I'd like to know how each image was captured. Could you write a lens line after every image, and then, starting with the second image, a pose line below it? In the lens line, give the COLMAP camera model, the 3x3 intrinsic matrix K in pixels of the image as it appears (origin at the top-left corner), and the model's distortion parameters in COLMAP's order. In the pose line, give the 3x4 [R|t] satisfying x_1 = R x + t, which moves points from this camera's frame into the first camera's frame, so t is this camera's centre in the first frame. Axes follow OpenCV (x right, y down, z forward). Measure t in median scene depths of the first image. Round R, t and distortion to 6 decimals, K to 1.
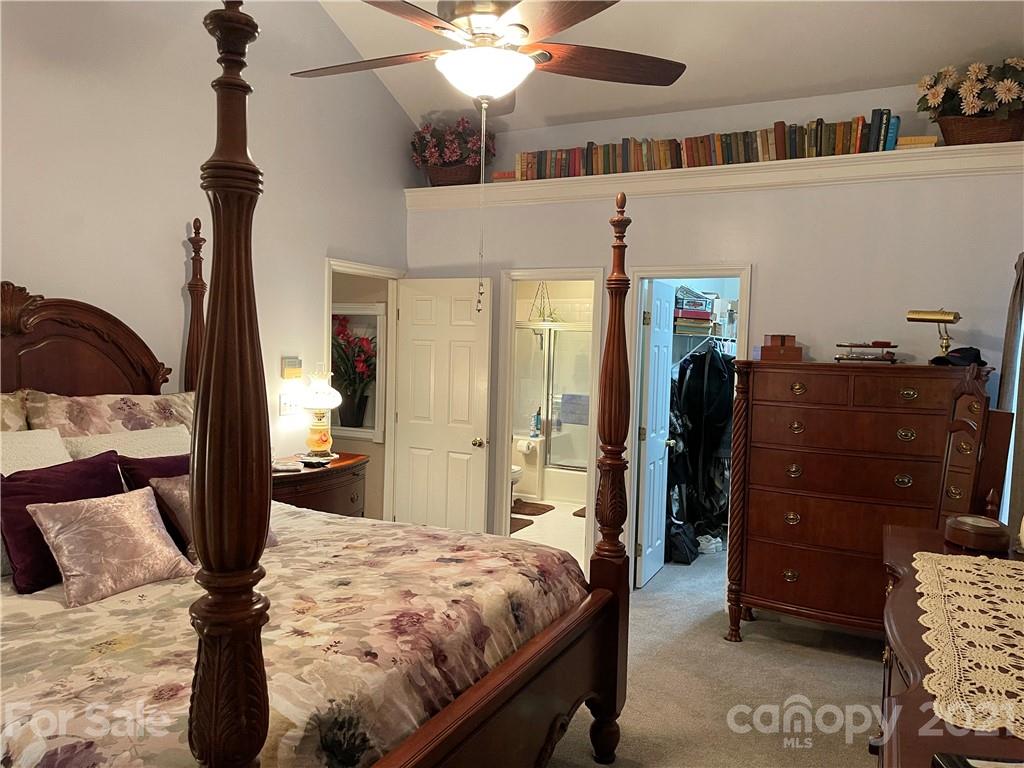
lens RADIAL K [[765.6, 0, 510.9], [0, 765.6, 385.1], [0, 0, 1]] dist [0.071724, -0.092506]
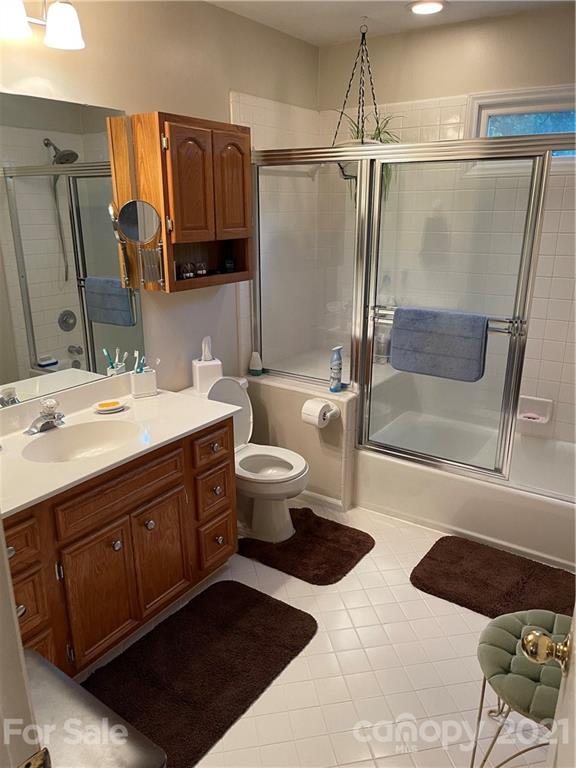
lens RADIAL K [[574.2, 0, 290.8], [0, 574.2, 390.2], [0, 0, 1]] dist [0.071724, -0.092506]
pose [[0.993677, 0.006632, -0.112081, 0.042755], [0.020692, 0.970336, 0.240871, -0.025106], [0.110353, -0.241668, 0.964064, 0.638782]]
